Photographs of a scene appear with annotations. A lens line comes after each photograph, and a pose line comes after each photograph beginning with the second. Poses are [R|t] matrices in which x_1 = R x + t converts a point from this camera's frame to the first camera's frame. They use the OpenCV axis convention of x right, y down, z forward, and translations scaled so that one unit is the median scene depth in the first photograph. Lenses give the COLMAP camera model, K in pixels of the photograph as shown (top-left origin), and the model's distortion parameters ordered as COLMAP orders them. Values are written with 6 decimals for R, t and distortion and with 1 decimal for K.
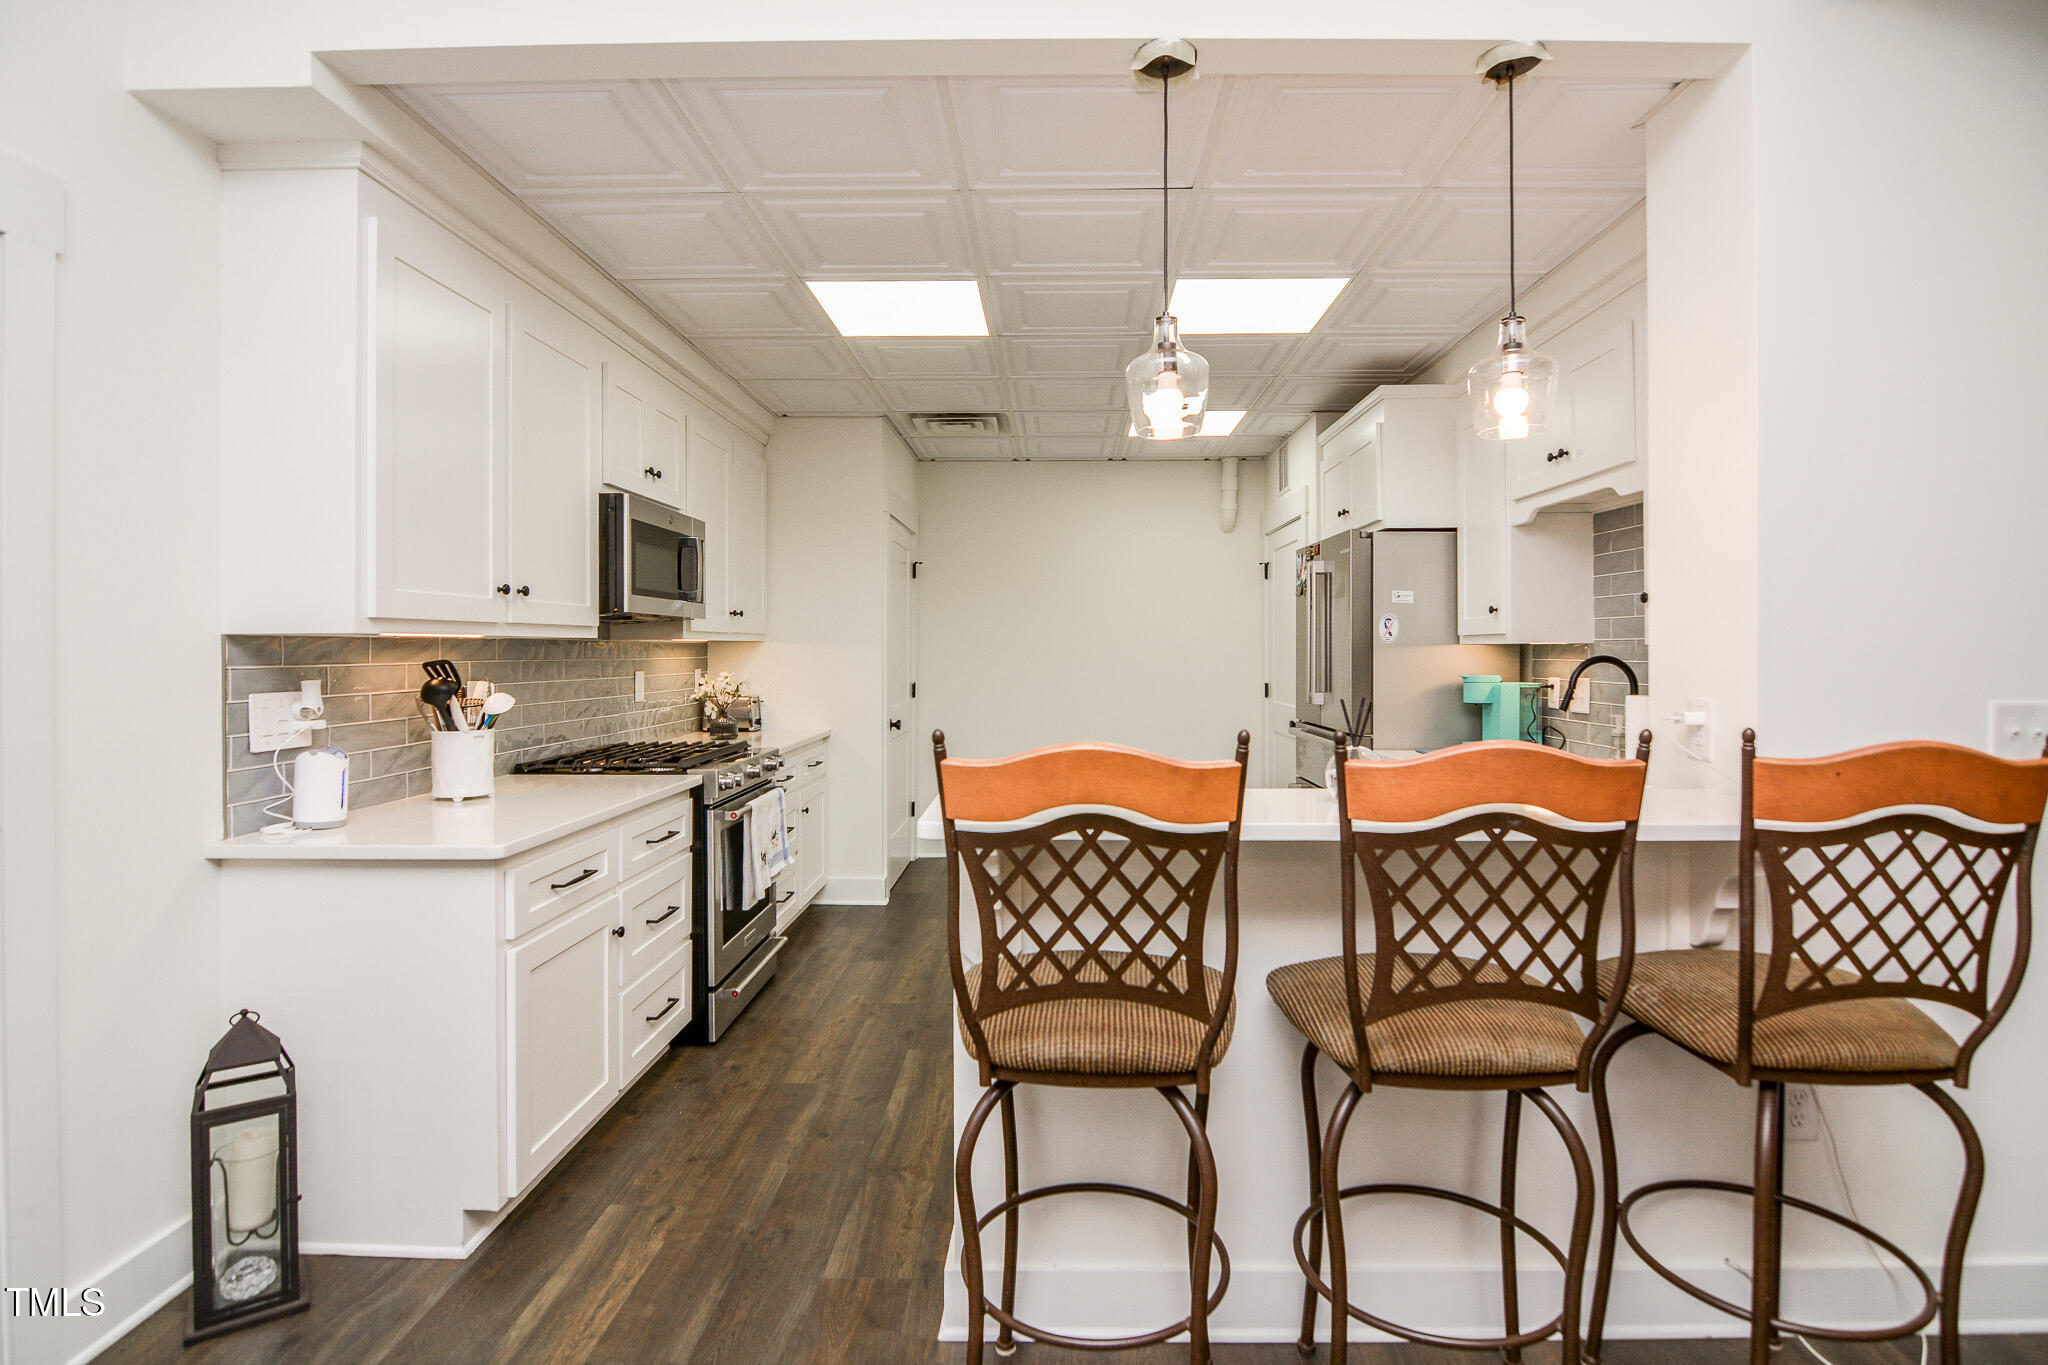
lens RADIAL K [[1005.9, 0, 1028.9], [0, 1005.9, 674.0], [0, 0, 1]] dist [-0.006714, -0.008006]
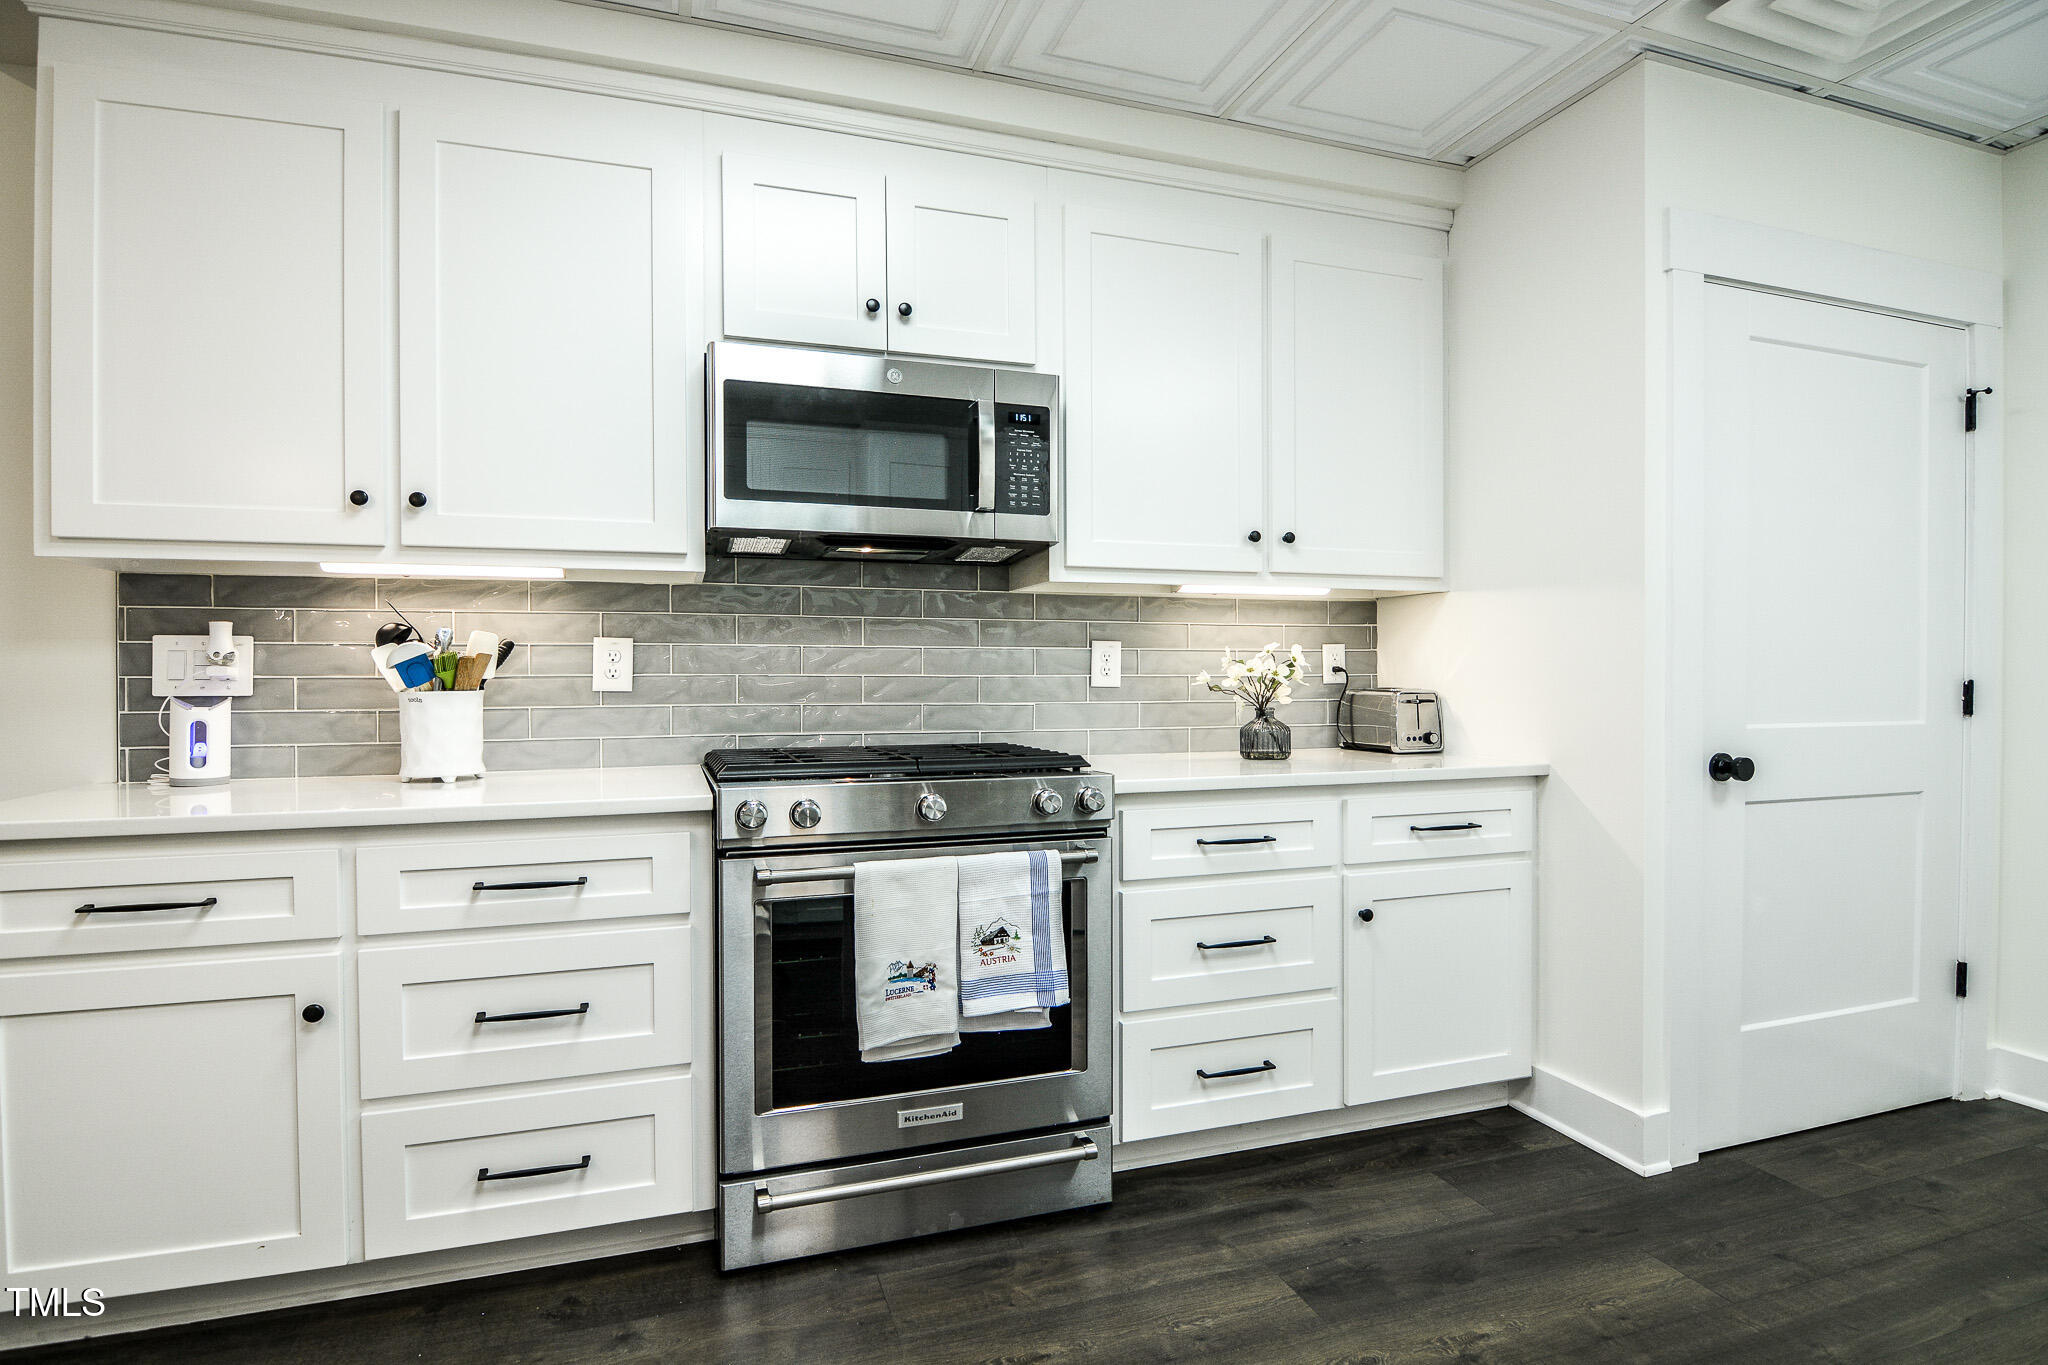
lens RADIAL K [[1005.9, 0, 1028.9], [0, 1005.9, 674.0], [0, 0, 1]] dist [-0.006714, -0.008006]
pose [[0.342368, 0.006934, -0.939541, 0.247838], [-0.020320, 0.999794, -0.000026, 0.024548], [0.939346, 0.019100, 0.342438, 0.873006]]
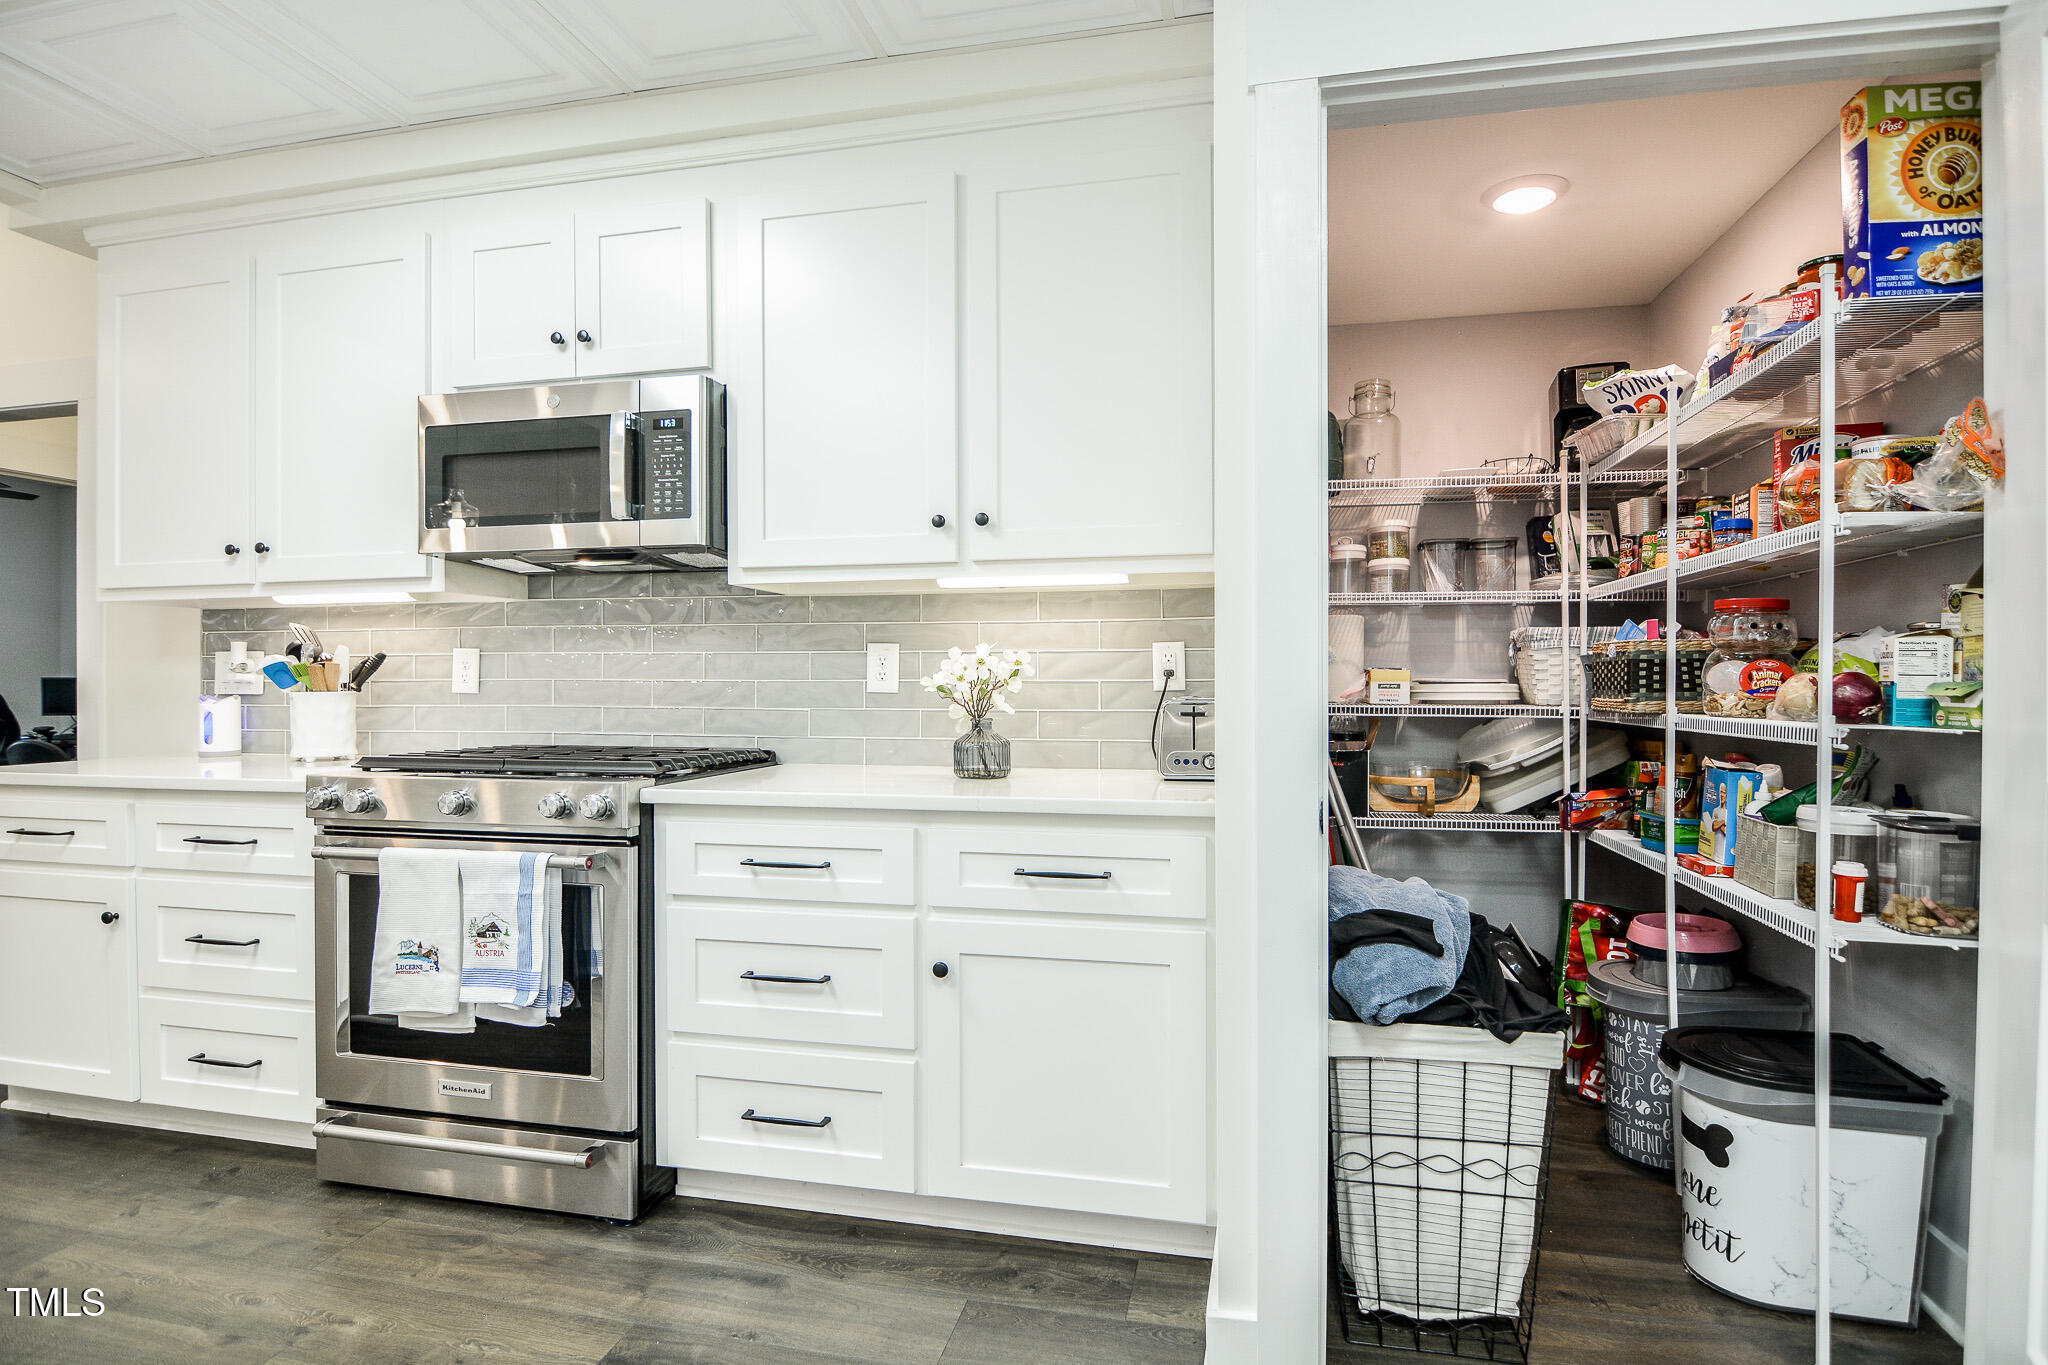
lens RADIAL K [[1058.4, 0, 1028.2], [0, 1058.4, 664.6], [0, 0, 1]] dist [0.003129, -0.026504]
pose [[-0.182744, -0.003741, -0.983153, 0.265285], [-0.017189, 0.999852, -0.000609, 0.011457], [0.983010, 0.016788, -0.182782, 1.453809]]
